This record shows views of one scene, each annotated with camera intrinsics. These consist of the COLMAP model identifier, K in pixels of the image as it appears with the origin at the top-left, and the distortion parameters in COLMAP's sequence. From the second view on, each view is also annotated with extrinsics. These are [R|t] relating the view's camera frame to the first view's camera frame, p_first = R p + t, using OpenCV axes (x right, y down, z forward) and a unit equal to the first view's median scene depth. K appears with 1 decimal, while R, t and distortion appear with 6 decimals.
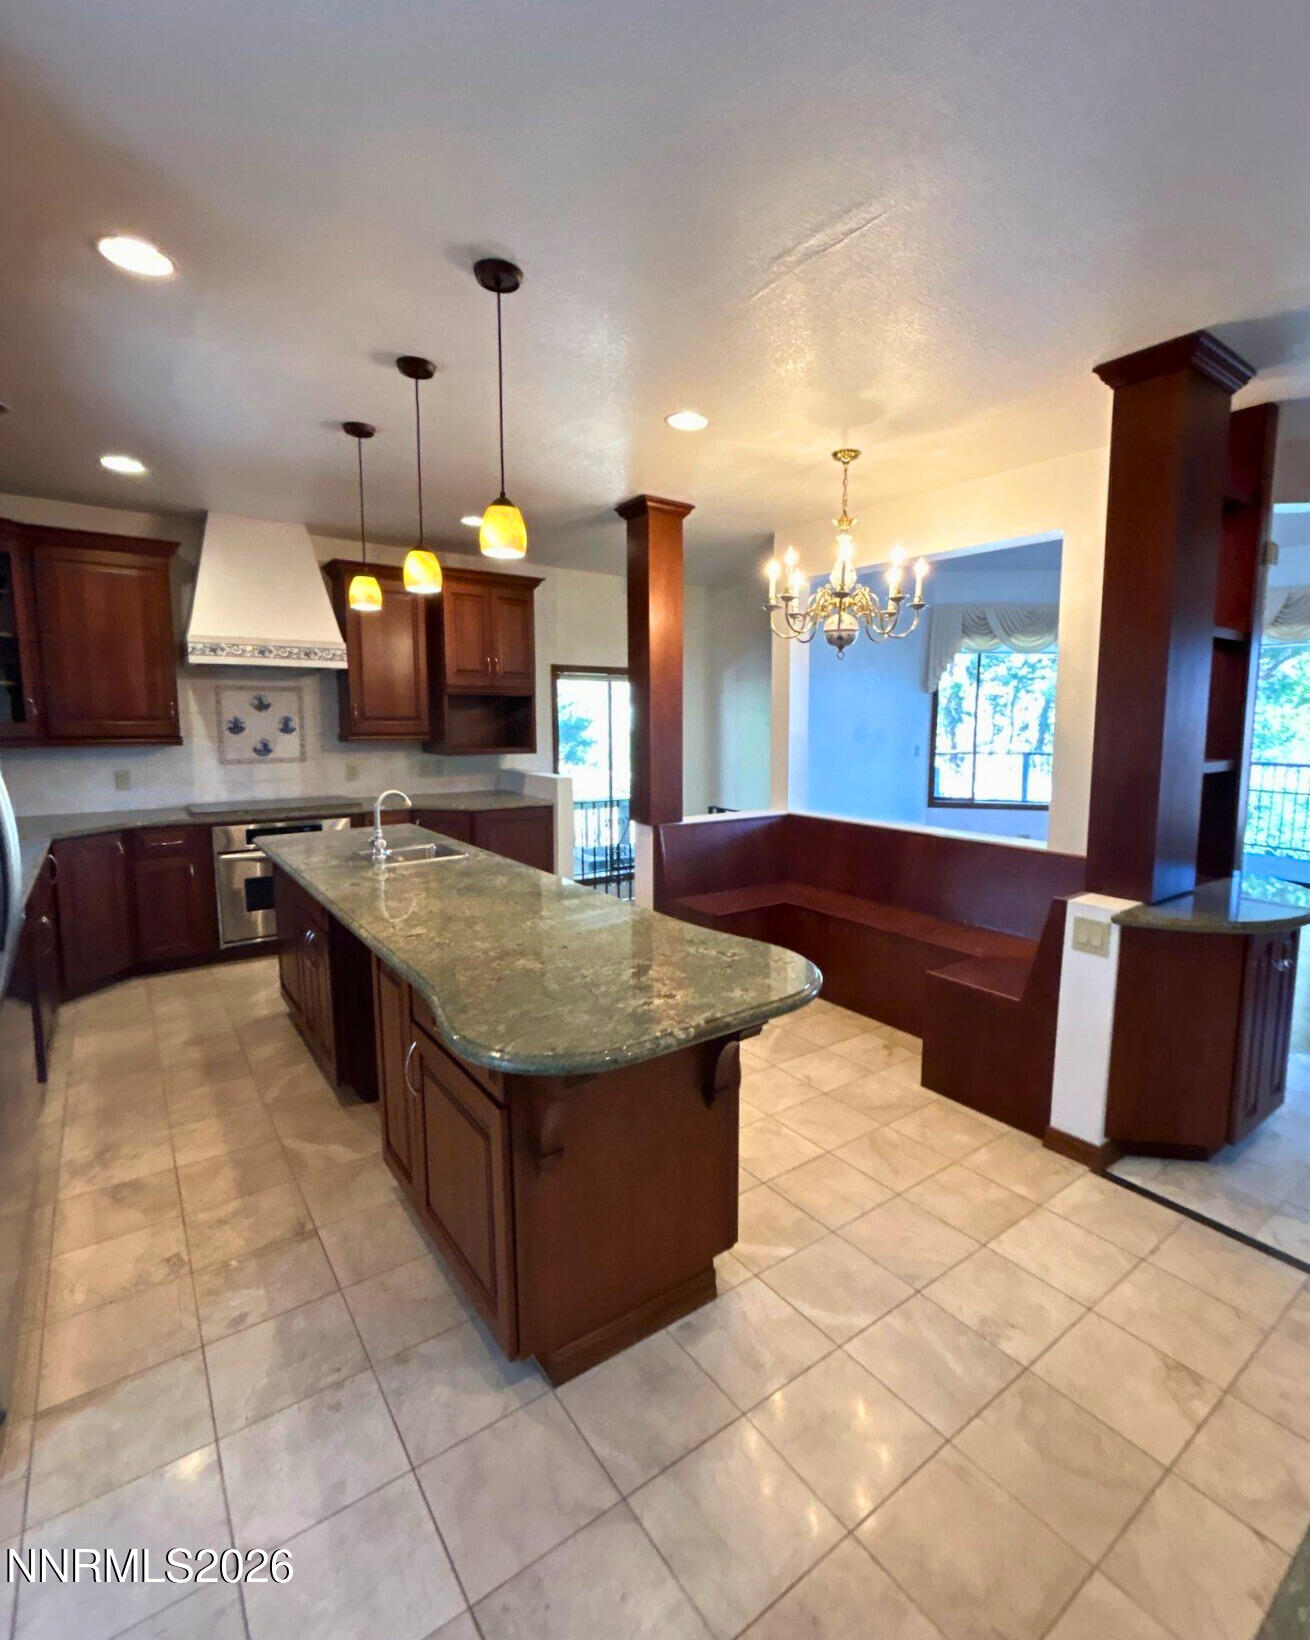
lens RADIAL K [[764.2, 0, 659.0], [0, 764.2, 809.9], [0, 0, 1]] dist [-0.002837, -0.000251]
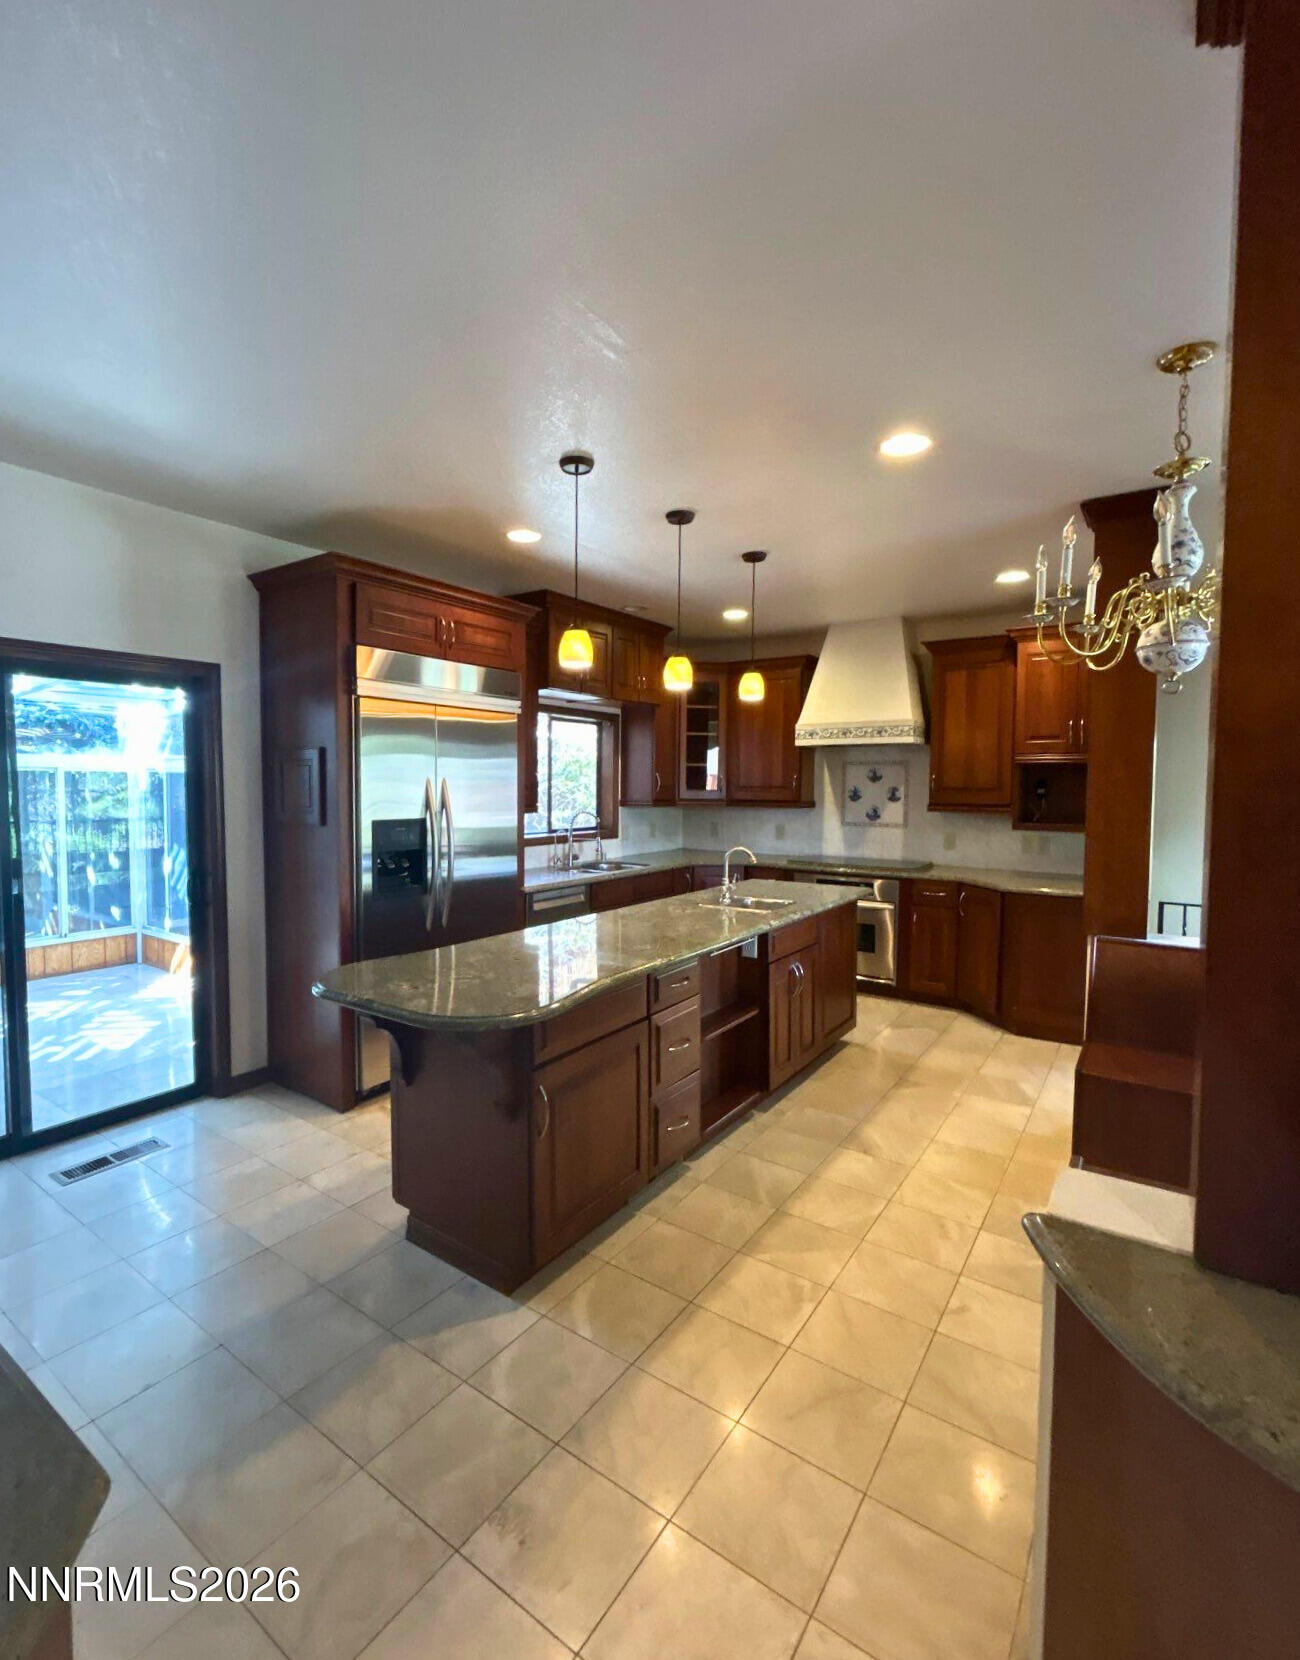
lens RADIAL K [[762.6, 0, 650.0], [0, 762.6, 830.0], [0, 0, 1]] dist [-0.001935, 0.000161]
pose [[0.326794, 0.057466, -0.943347, 0.474073], [-0.120551, 0.992531, 0.018701, -0.037716], [0.937376, 0.107610, 0.331281, 0.302749]]
